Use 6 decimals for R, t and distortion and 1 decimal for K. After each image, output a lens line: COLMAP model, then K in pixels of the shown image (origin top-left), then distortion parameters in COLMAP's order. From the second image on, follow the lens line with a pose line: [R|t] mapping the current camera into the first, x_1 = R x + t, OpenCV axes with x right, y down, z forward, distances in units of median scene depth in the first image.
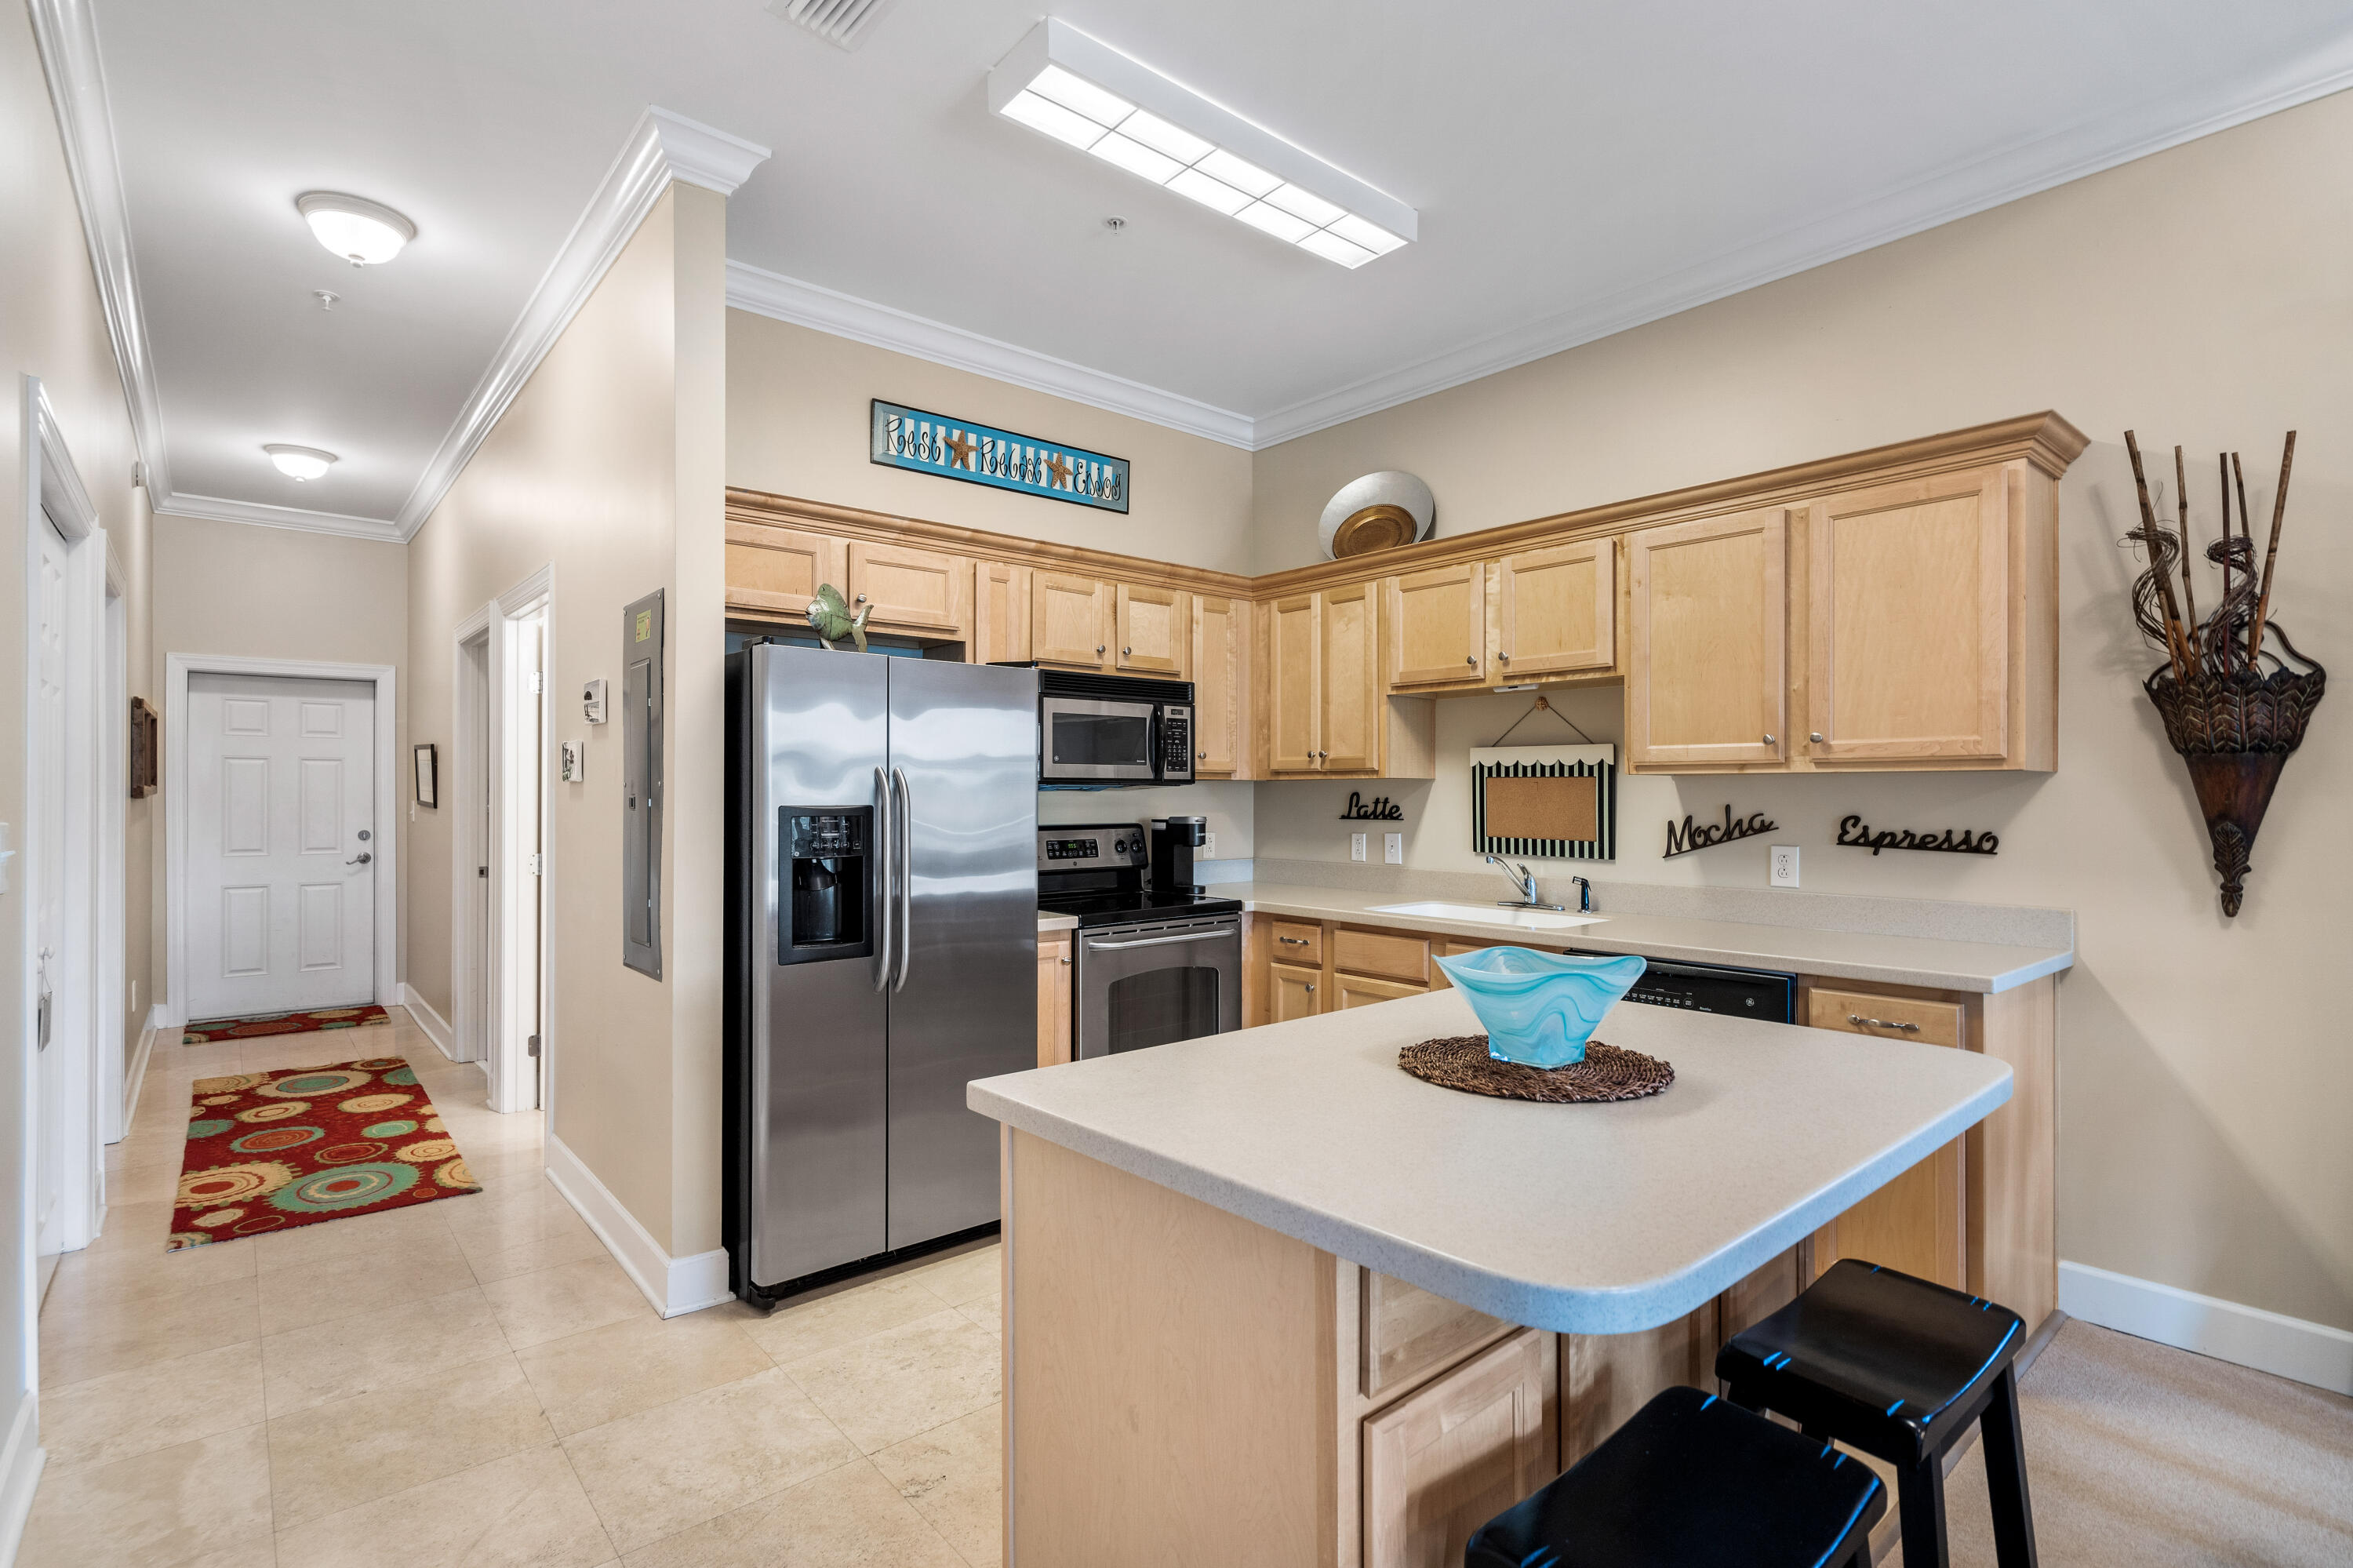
lens RADIAL K [[1097.6, 0, 1148.2], [0, 1097.6, 801.6], [0, 0, 1]] dist [-0.002716, 0.000402]
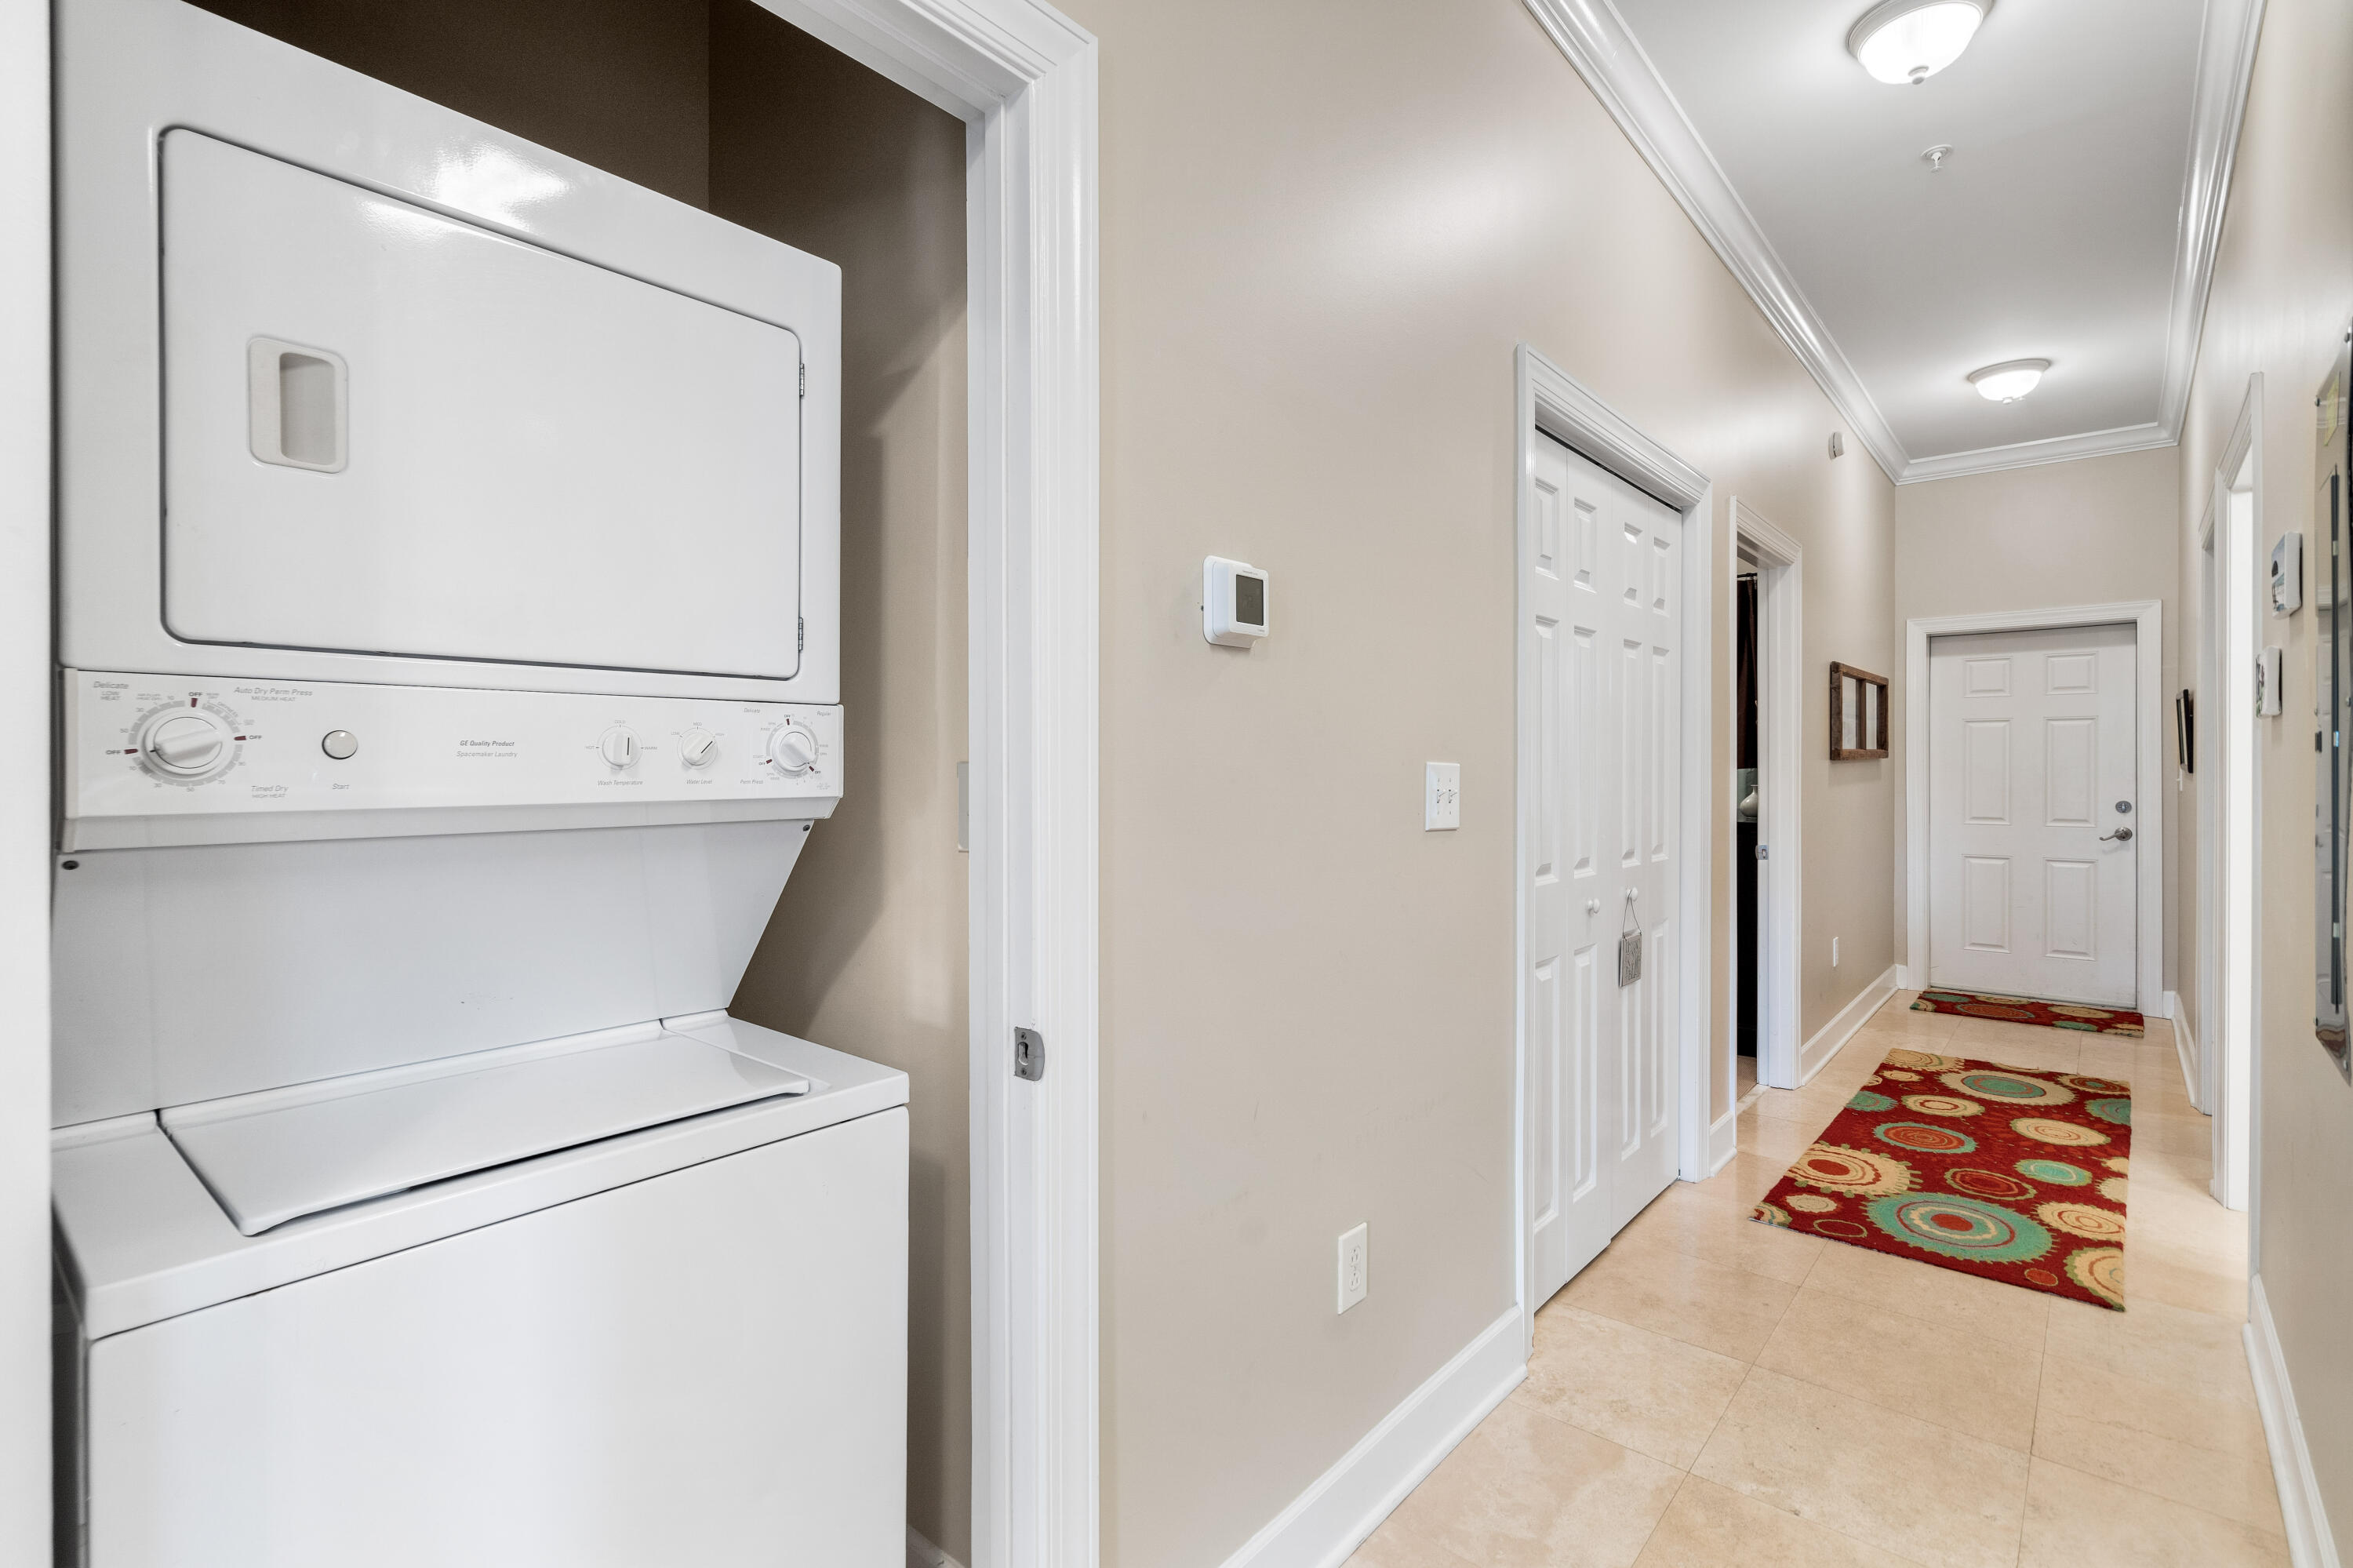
lens RADIAL K [[1097.6, 0, 1199.5], [0, 1097.6, 757.3], [0, 0, 1]] dist [-0.002716, 0.000402]
pose [[0.173123, -0.008537, -0.984863, -0.021048], [-0.010797, 0.999886, -0.010565, 0.016849], [0.984841, 0.012463, 0.173011, 0.282948]]
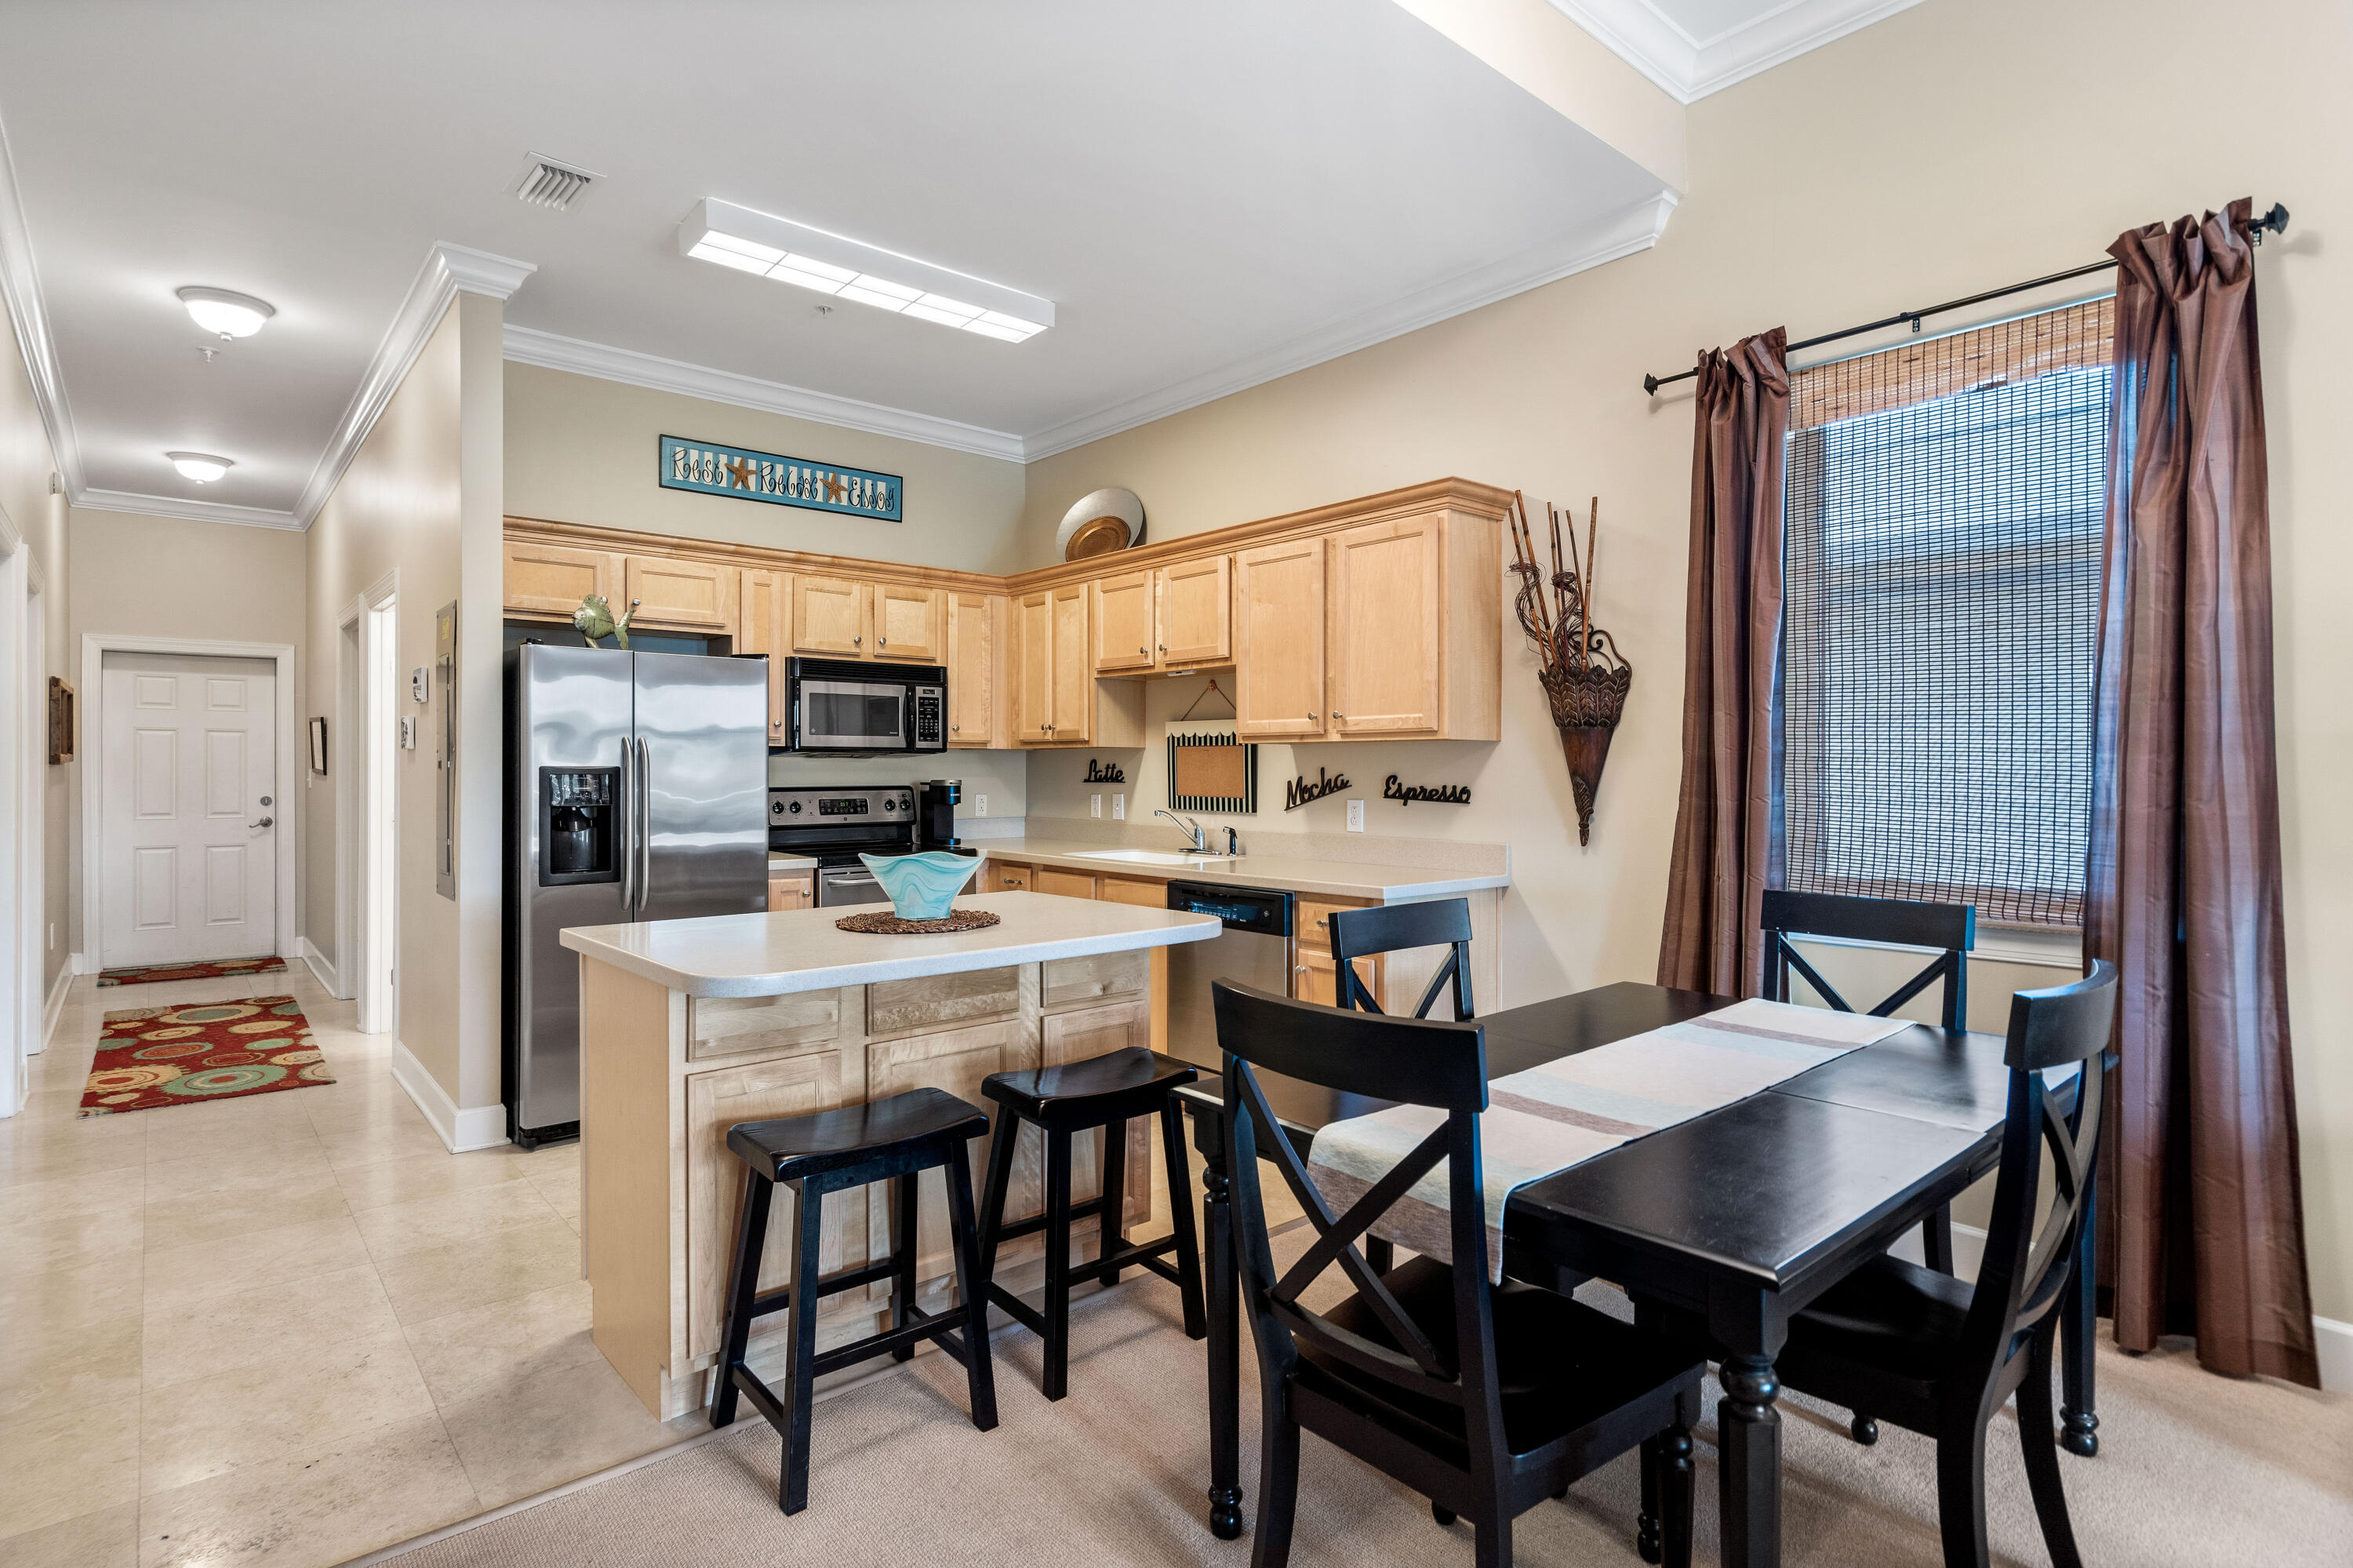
lens RADIAL K [[1206.8, 0, 1172.6], [0, 1206.8, 780.8], [0, 0, 1]] dist [0.005827, -0.003750]
pose [[0.999999, -0.000027, -0.001268, 0.313973], [0.000031, 0.999996, 0.002866, 0.012375], [0.001268, -0.002866, 0.999995, -0.334228]]
